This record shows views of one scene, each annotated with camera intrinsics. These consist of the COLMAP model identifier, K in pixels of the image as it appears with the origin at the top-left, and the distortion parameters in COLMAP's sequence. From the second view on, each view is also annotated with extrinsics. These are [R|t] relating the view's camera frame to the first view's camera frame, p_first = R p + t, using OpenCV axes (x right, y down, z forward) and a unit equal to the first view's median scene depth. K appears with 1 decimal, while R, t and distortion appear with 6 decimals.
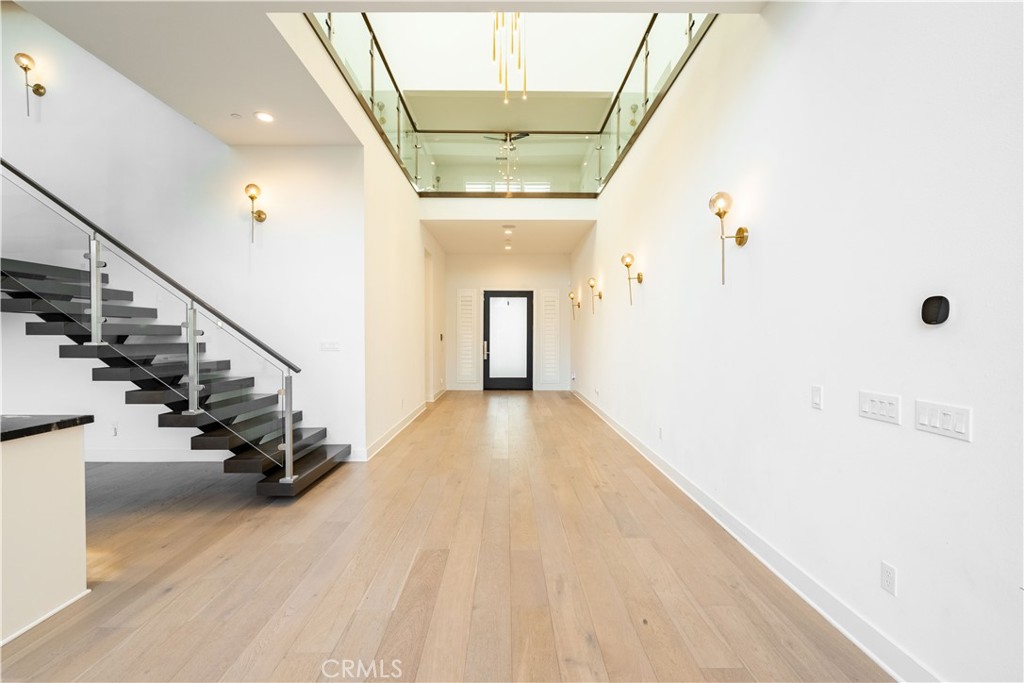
lens RADIAL K [[468.2, 0, 512.2], [0, 468.2, 338.8], [0, 0, 1]] dist [0.004403, 0.001596]
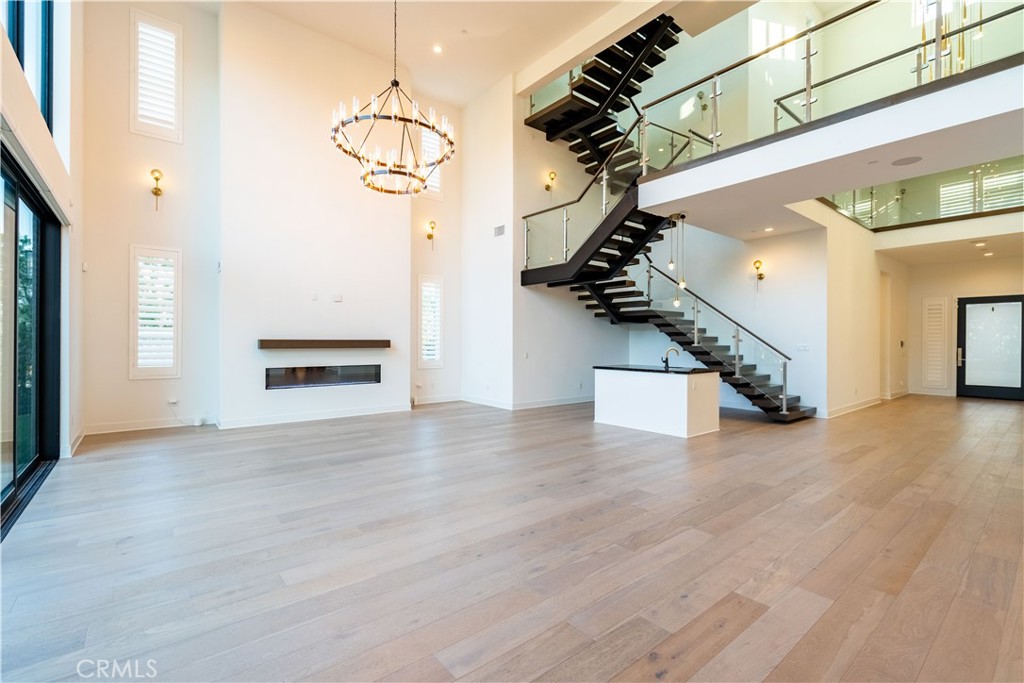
lens RADIAL K [[468.2, 0, 507.6], [0, 468.2, 341.9], [0, 0, 1]] dist [0.004403, 0.001596]
pose [[0.636525, 0.005265, -0.771238, 0.130108], [-0.009369, 0.999956, -0.000906, 0.002573], [0.771199, 0.007802, 0.636547, -0.489264]]
